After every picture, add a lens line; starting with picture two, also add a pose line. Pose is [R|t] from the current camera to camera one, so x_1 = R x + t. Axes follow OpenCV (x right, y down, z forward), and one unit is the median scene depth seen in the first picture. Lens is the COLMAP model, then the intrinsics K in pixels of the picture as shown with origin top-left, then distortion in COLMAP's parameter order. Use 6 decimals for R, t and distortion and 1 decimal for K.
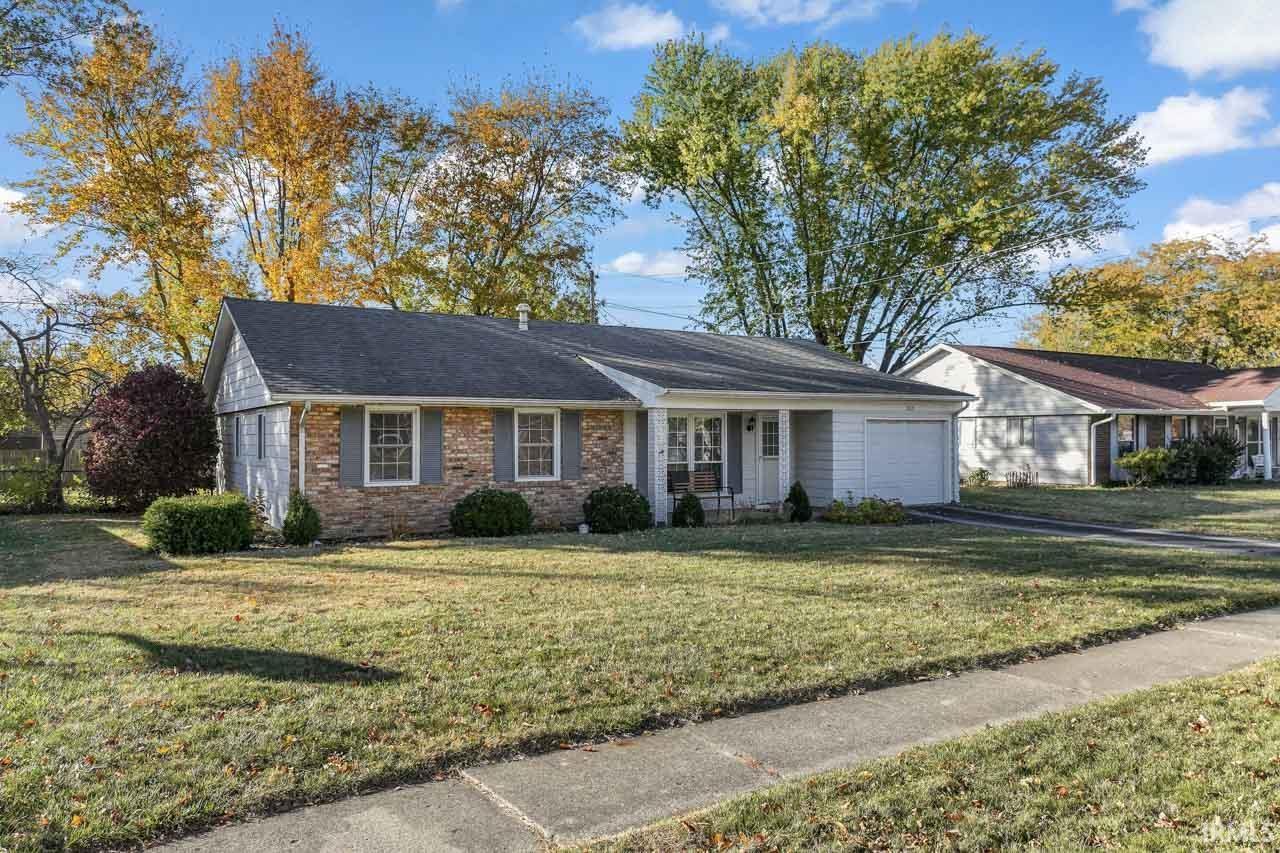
lens RADIAL K [[911.2, 0, 640.0], [0, 911.2, 426.5], [0, 0, 1]] dist [0.003264, 0.000338]
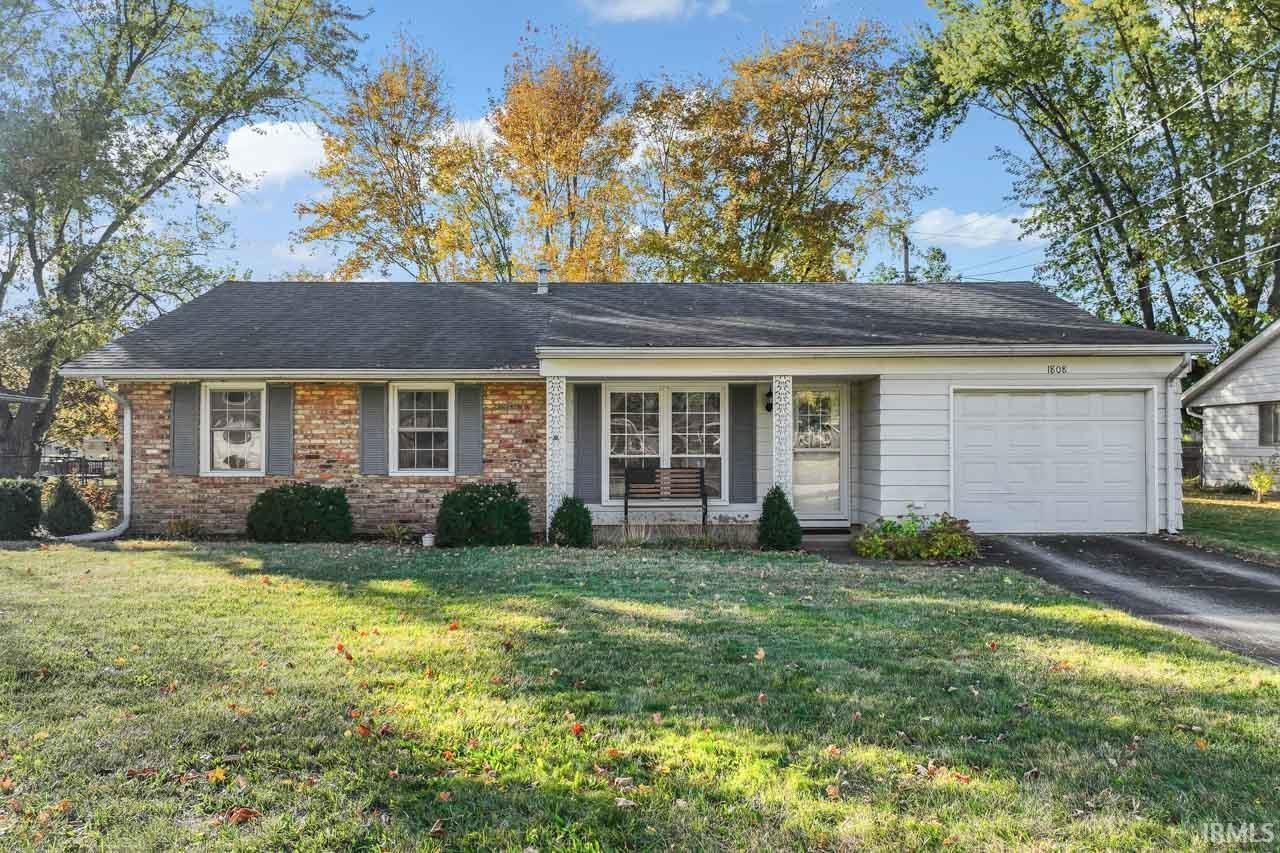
lens RADIAL K [[916.6, 0, 642.0], [0, 916.6, 449.0], [0, 0, 1]] dist [-0.005507, -0.002094]
pose [[0.854952, 0.005874, -0.518675, 0.479283], [0.004465, 0.999815, 0.018683, 0.024204], [0.518689, -0.018289, 0.854768, 0.447260]]
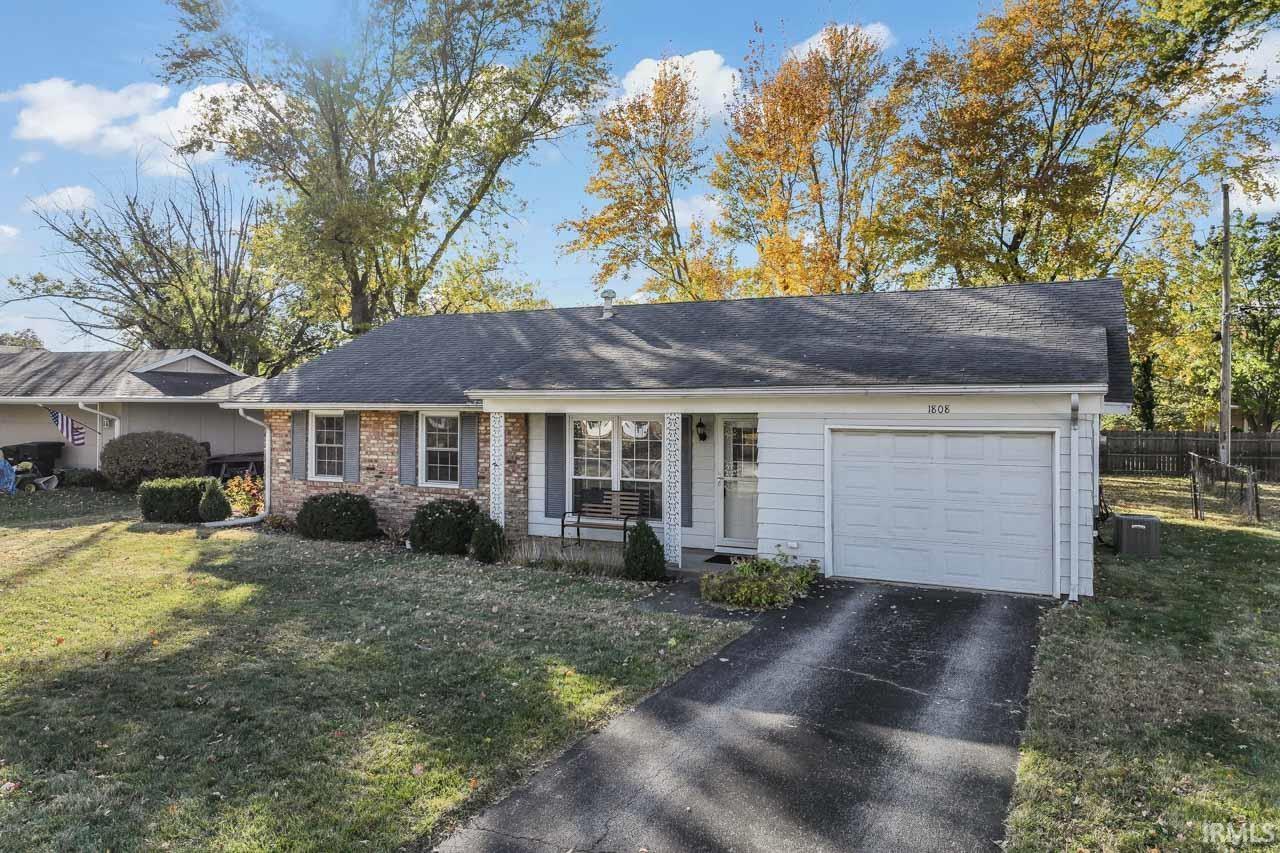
lens RADIAL K [[911.2, 0, 640.0], [0, 911.2, 426.5], [0, 0, 1]] dist [0.003264, 0.000338]
pose [[0.515879, 0.028593, -0.856184, 0.855907], [0.007113, 0.999265, 0.037657, -0.040459], [0.856632, -0.025517, 0.515297, 0.722202]]
